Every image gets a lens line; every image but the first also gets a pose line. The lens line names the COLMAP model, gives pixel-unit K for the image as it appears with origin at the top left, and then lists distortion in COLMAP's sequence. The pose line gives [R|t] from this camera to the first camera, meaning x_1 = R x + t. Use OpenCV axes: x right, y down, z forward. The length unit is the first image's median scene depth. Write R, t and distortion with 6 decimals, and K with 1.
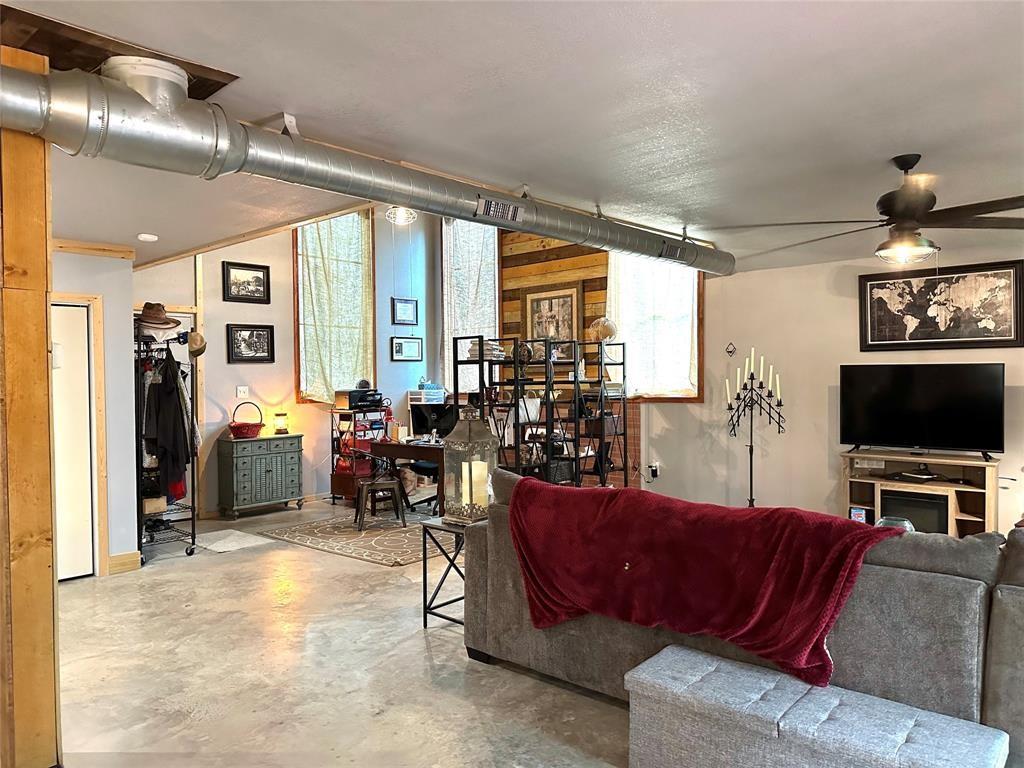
lens RADIAL K [[721.1, 0, 510.9], [0, 721.1, 385.9], [0, 0, 1]] dist [0.026851, -0.035578]
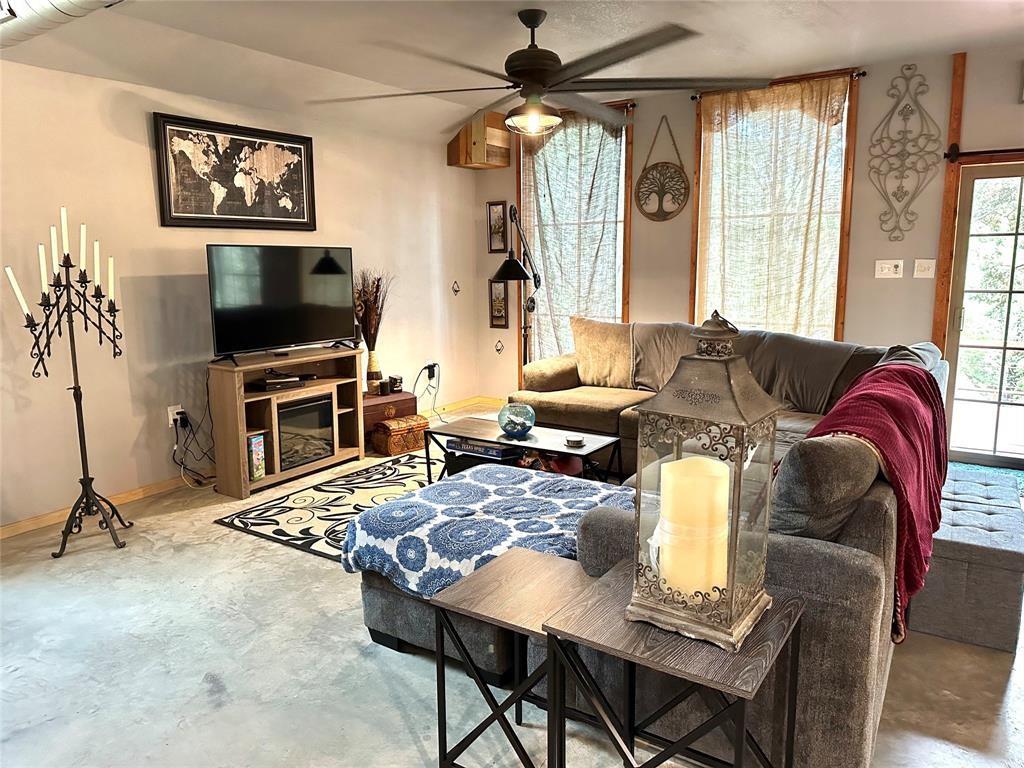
lens RADIAL K [[721.1, 0, 507.3], [0, 721.1, 386.3], [0, 0, 1]] dist [0.026851, -0.035578]
pose [[-0.139394, -0.160565, 0.977133, -0.296344], [0.030207, 0.985618, 0.166268, -0.001452], [-0.989776, 0.052693, -0.132539, 0.834827]]
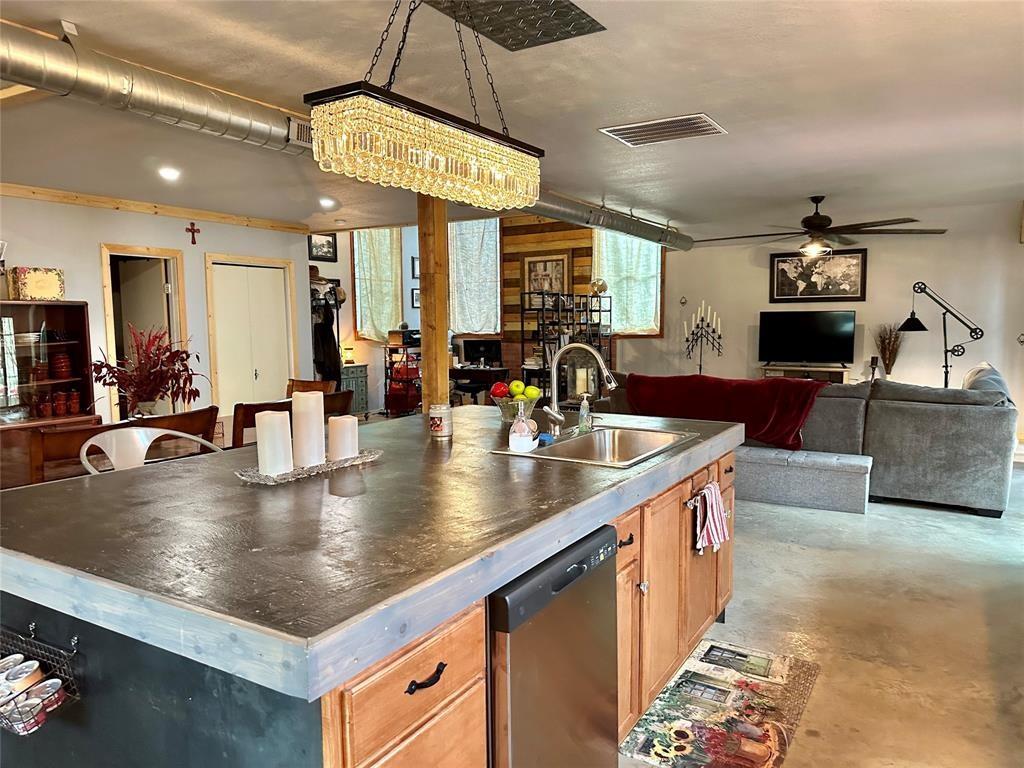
lens RADIAL K [[721.1, 0, 517.2], [0, 721.1, 391.9], [0, 0, 1]] dist [0.026851, -0.035578]
pose [[0.979602, -0.018943, 0.200055, -0.394768], [0.002545, 0.996637, 0.081908, 0.015169], [-0.200934, -0.079728, 0.976355, -0.461558]]
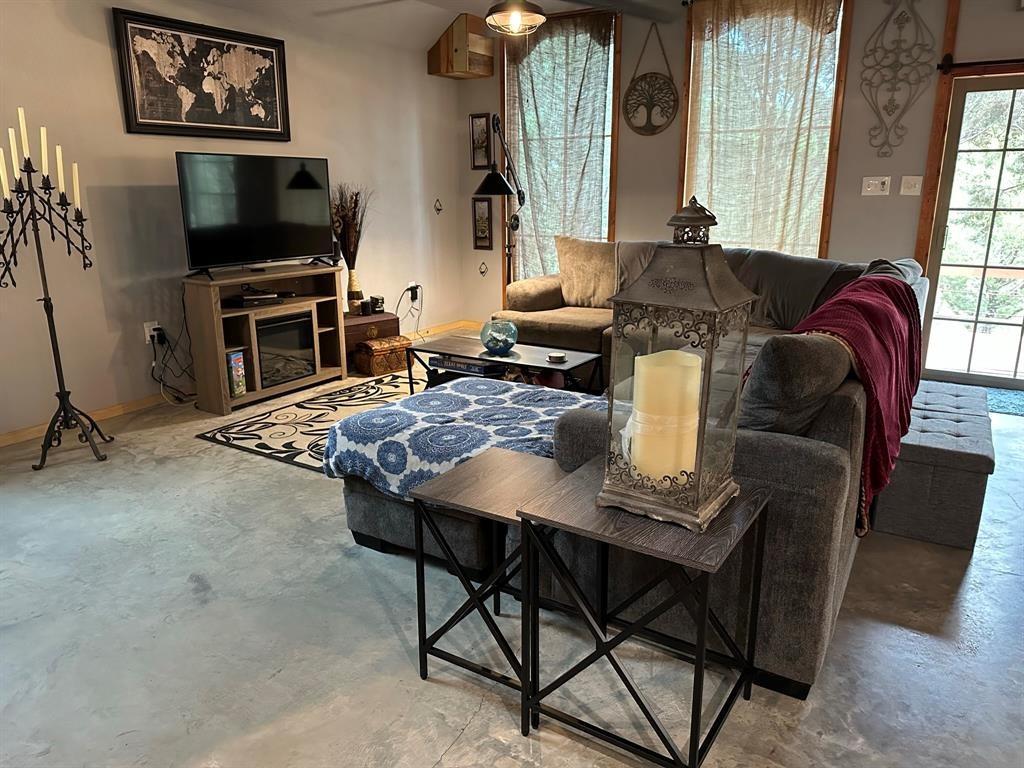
lens RADIAL K [[721.1, 0, 514.3], [0, 721.1, 395.1], [0, 0, 1]] dist [0.026851, -0.035578]
pose [[-0.165052, -0.260271, 0.951324, -0.300155], [0.024506, 0.963173, 0.267765, 0.016539], [-0.985980, 0.067508, -0.152595, 0.830237]]
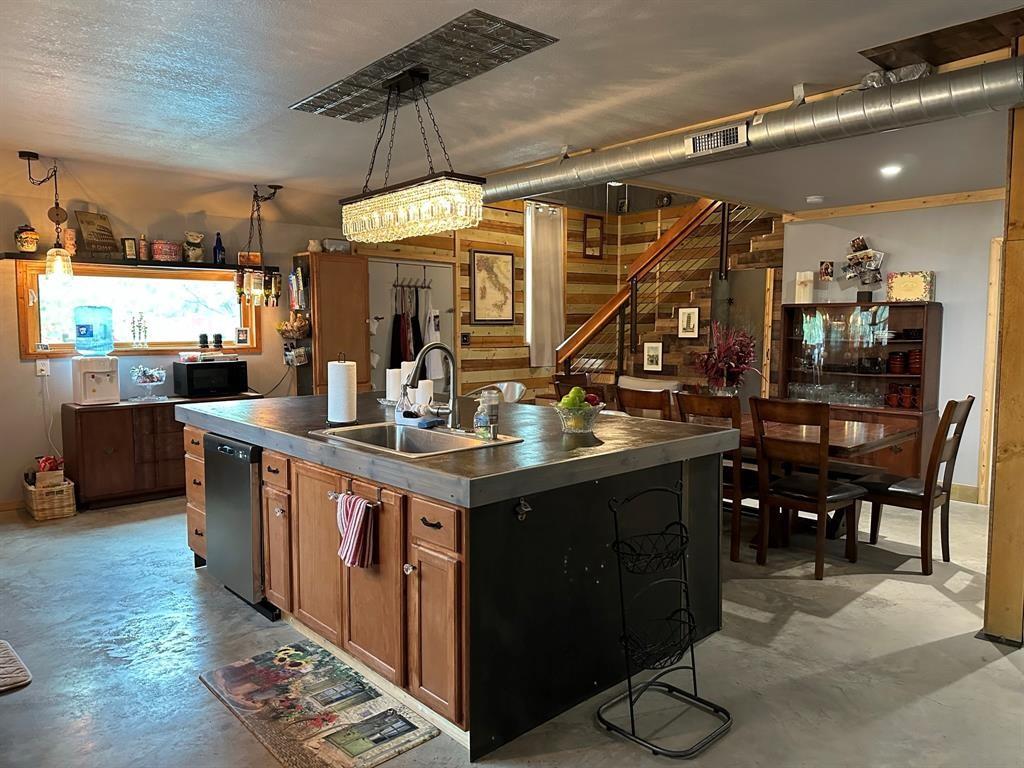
lens RADIAL K [[721.1, 0, 513.8], [0, 721.1, 384.6], [0, 0, 1]] dist [0.026851, -0.035578]
pose [[-0.091215, 0.090435, -0.991716, 0.271961], [-0.012855, 0.995678, 0.091979, 0.002416], [0.995748, 0.021139, -0.089658, 0.125333]]
